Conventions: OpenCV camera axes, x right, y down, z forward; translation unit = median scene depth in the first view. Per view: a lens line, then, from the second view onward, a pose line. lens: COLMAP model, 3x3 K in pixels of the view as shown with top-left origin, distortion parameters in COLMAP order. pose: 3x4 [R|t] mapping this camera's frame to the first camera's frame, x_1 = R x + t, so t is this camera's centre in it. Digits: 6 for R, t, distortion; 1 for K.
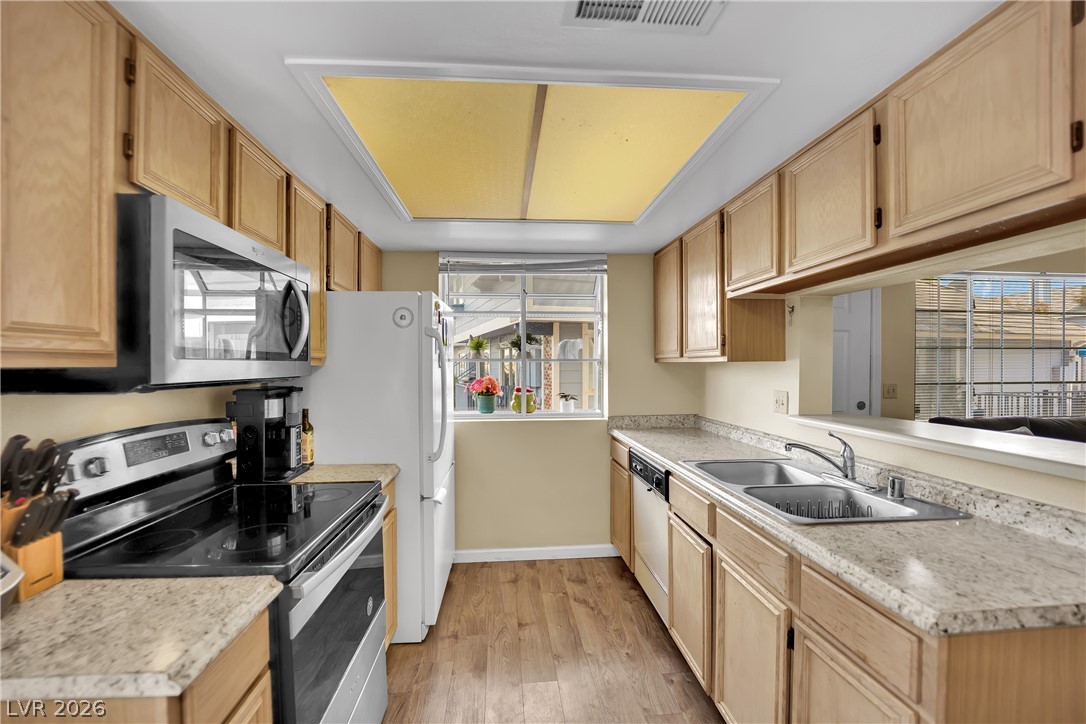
lens RADIAL K [[450.2, 0, 538.5], [0, 450.2, 369.7], [0, 0, 1]] dist [-0.020235, 0.000715]
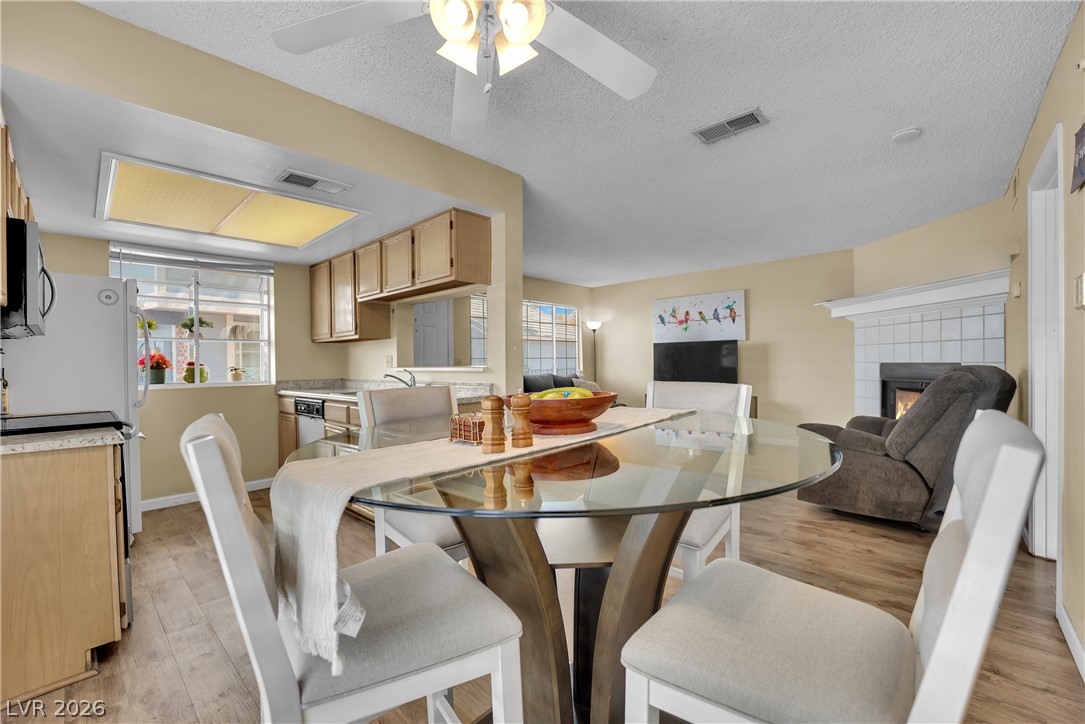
lens RADIAL K [[447.4, 0, 538.8], [0, 447.4, 361.7], [0, 0, 1]] dist [-0.020291, -0.000215]
pose [[0.739633, -0.008150, 0.672961, -0.245720], [0.021142, 0.999715, -0.011129, 0.116559], [-0.672679, 0.022459, 0.739594, -0.811231]]
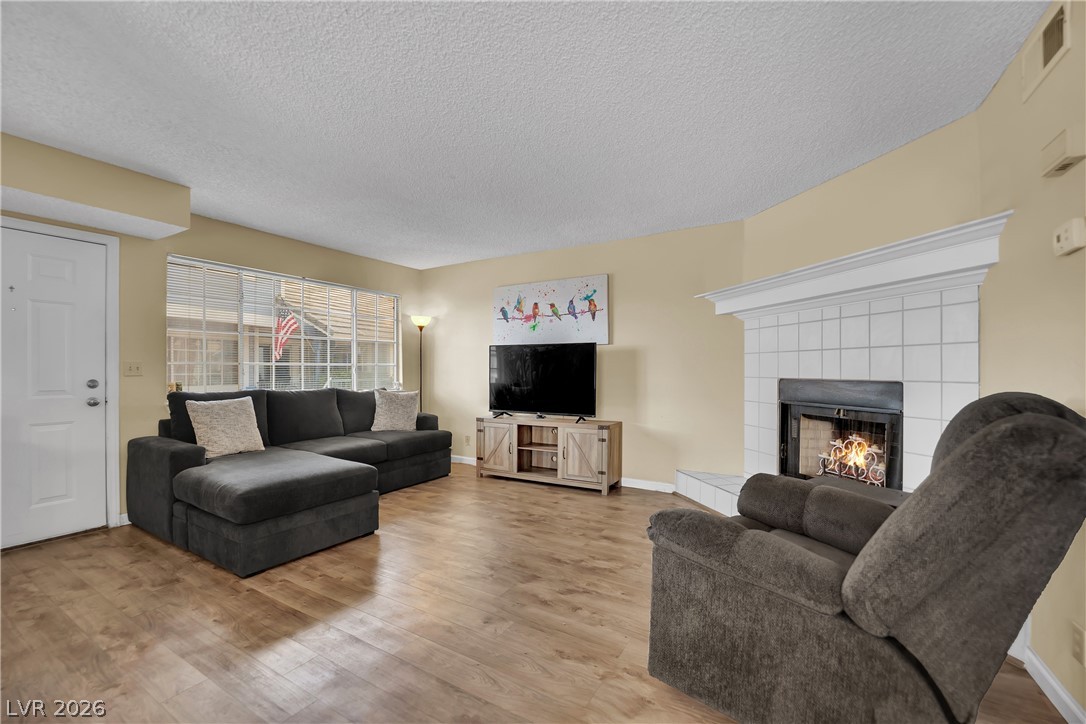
lens RADIAL K [[450.2, 0, 538.5], [0, 450.2, 369.7], [0, 0, 1]] dist [-0.020235, 0.000715]
pose [[0.580684, 0.002744, 0.814125, 0.838898], [0.008840, 0.999914, -0.009676, 0.110904], [-0.814081, 0.012816, 0.580610, -0.523254]]
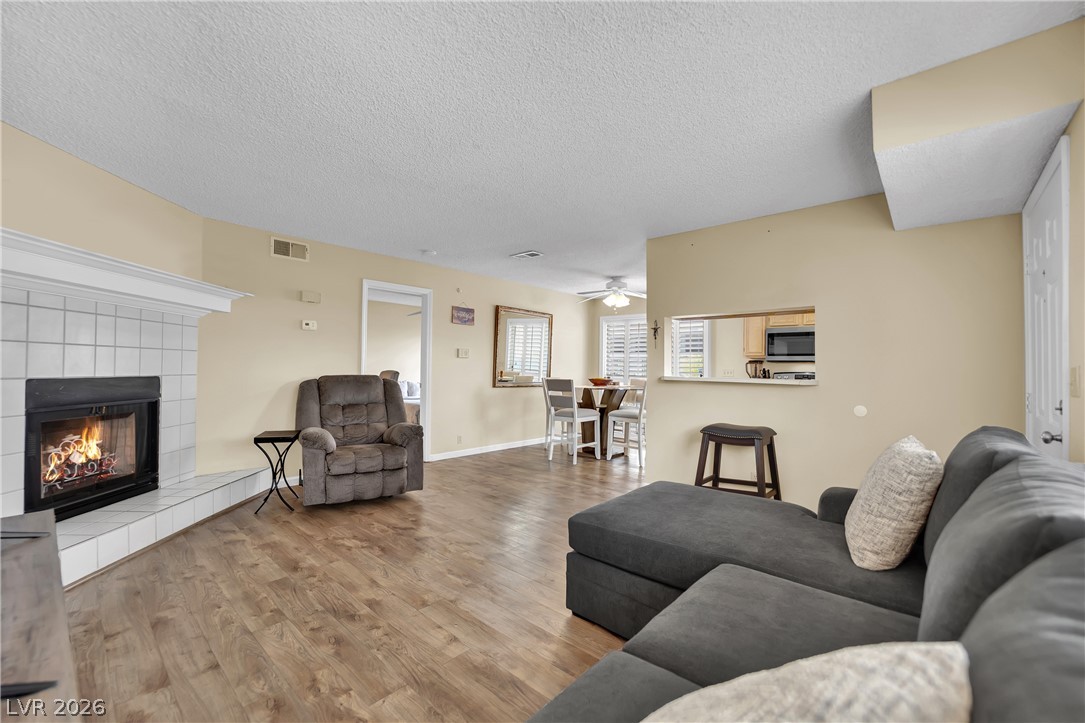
lens RADIAL K [[447.4, 0, 538.8], [0, 447.4, 361.2], [0, 0, 1]] dist [-0.020291, -0.000215]
pose [[-0.730022, -0.018171, -0.683182, 2.559212], [-0.021445, 0.999763, -0.003676, 0.061358], [0.683087, 0.011967, -0.730239, 1.555144]]
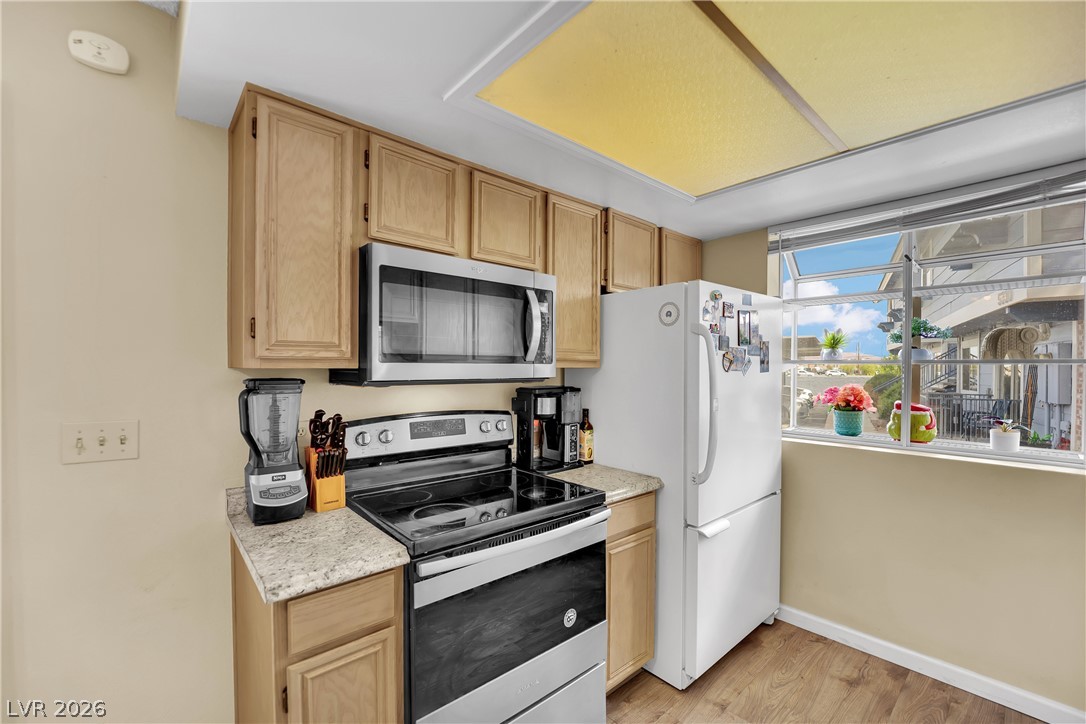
lens RADIAL K [[453.9, 0, 537.7], [0, 453.9, 372.2], [0, 0, 1]] dist [-0.020535, -0.000021]
pose [[0.596647, 0.016035, -0.802344, 0.270915], [-0.013924, 0.999857, 0.009628, -0.007343], [0.802383, 0.005427, 0.596785, 0.275654]]
